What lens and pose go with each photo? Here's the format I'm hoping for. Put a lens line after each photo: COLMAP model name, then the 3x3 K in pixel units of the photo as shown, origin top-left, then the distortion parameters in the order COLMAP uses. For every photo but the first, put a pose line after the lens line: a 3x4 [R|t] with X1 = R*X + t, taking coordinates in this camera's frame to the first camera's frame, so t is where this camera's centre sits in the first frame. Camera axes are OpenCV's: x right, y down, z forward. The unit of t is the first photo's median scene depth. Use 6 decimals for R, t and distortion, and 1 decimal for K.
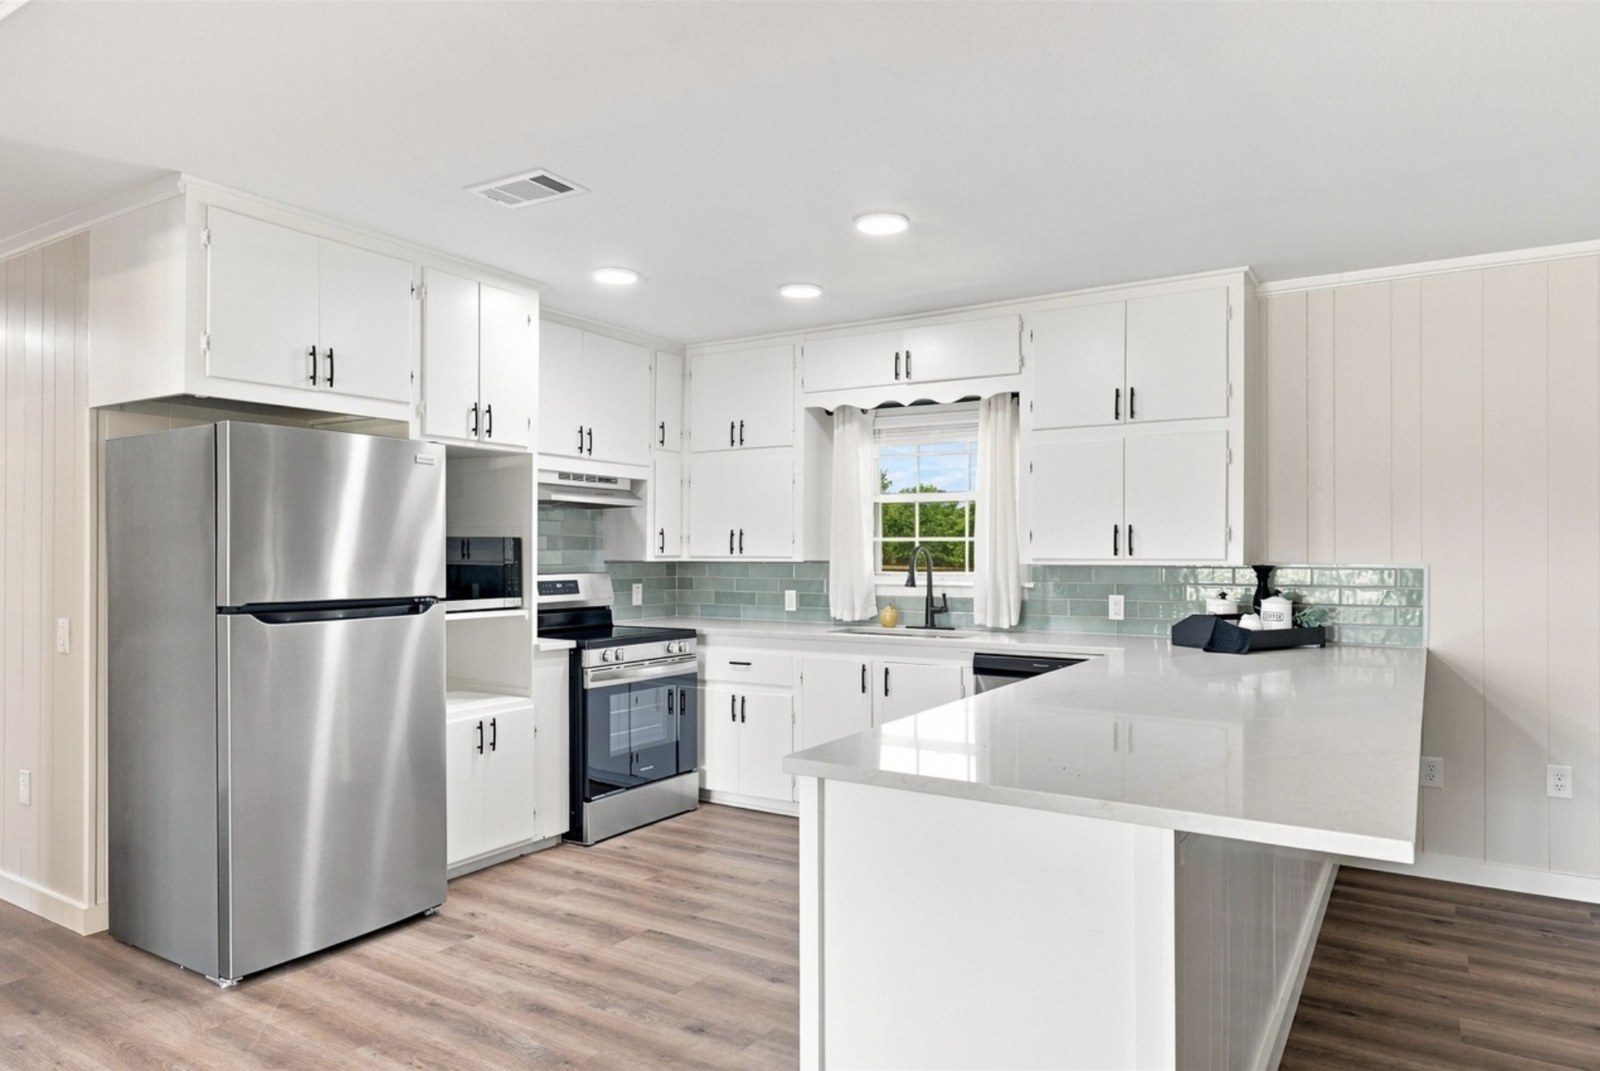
lens RADIAL K [[996.6, 0, 800.0], [0, 996.6, 535.5], [0, 0, 1]] dist [-0.004083, -0.001623]
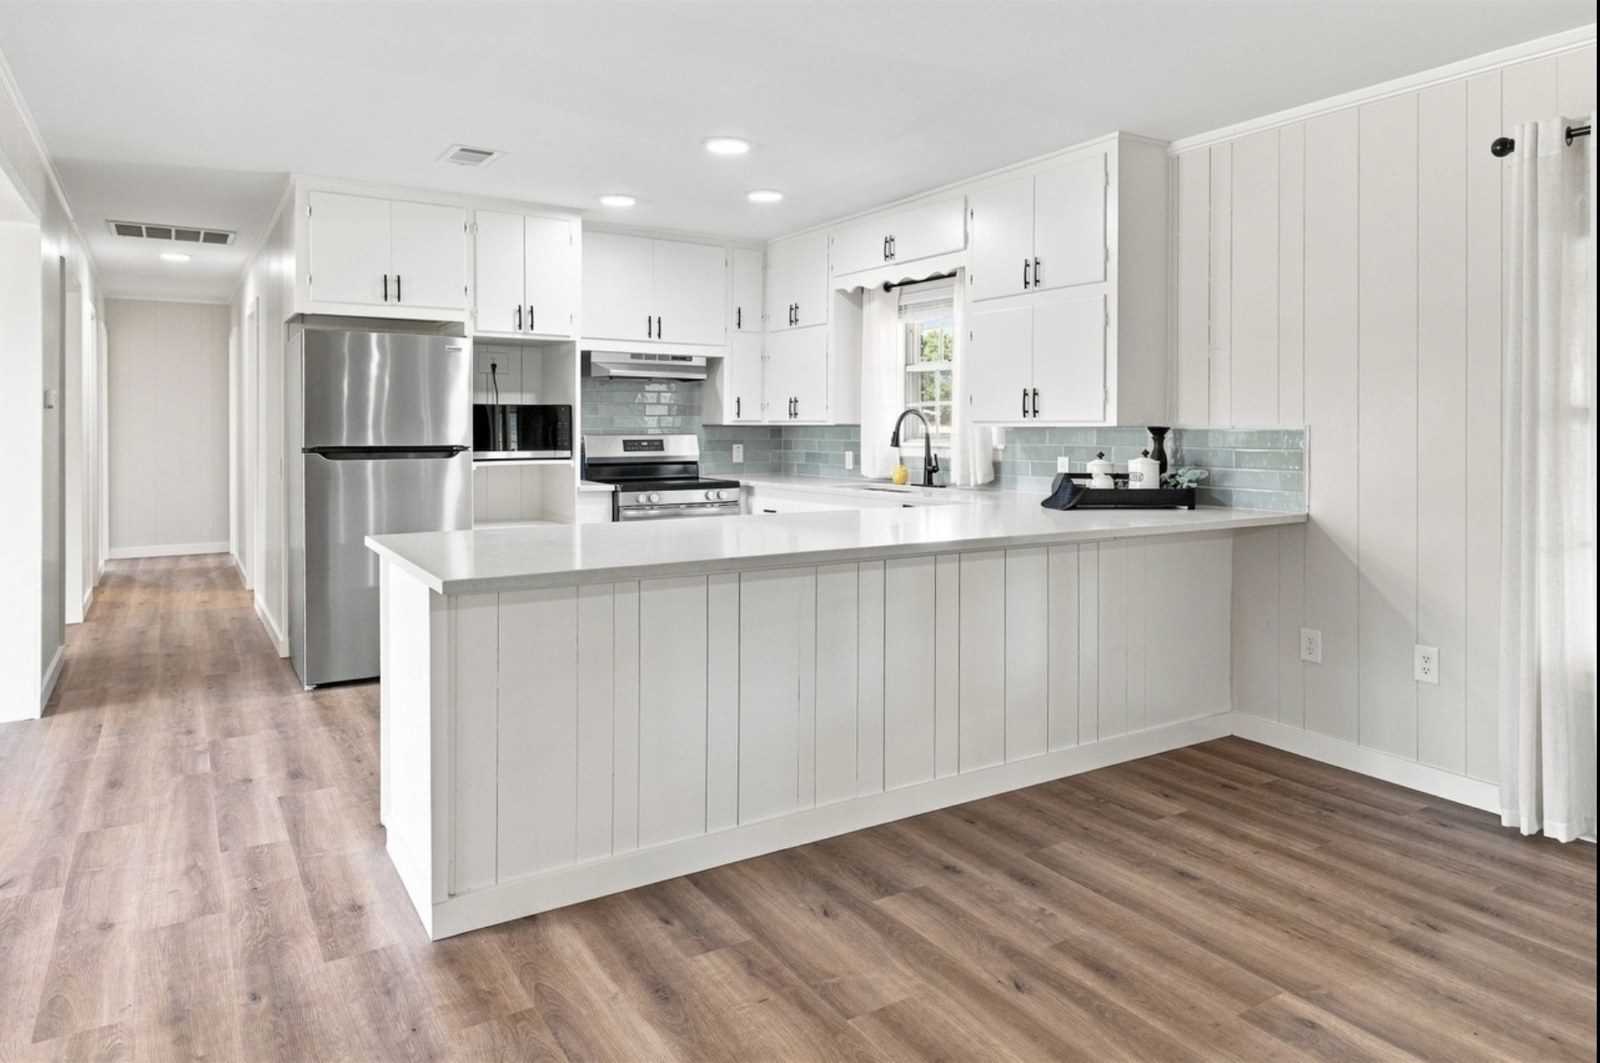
lens RADIAL K [[1014.9, 0, 800.3], [0, 1014.9, 408.0], [0, 0, 1]] dist [0.017672, -0.000170]
pose [[0.900526, -0.006557, -0.434753, 0.512620], [0.005845, 0.999978, -0.002975, 0.010850], [0.434763, 0.000138, 0.900545, -0.066891]]
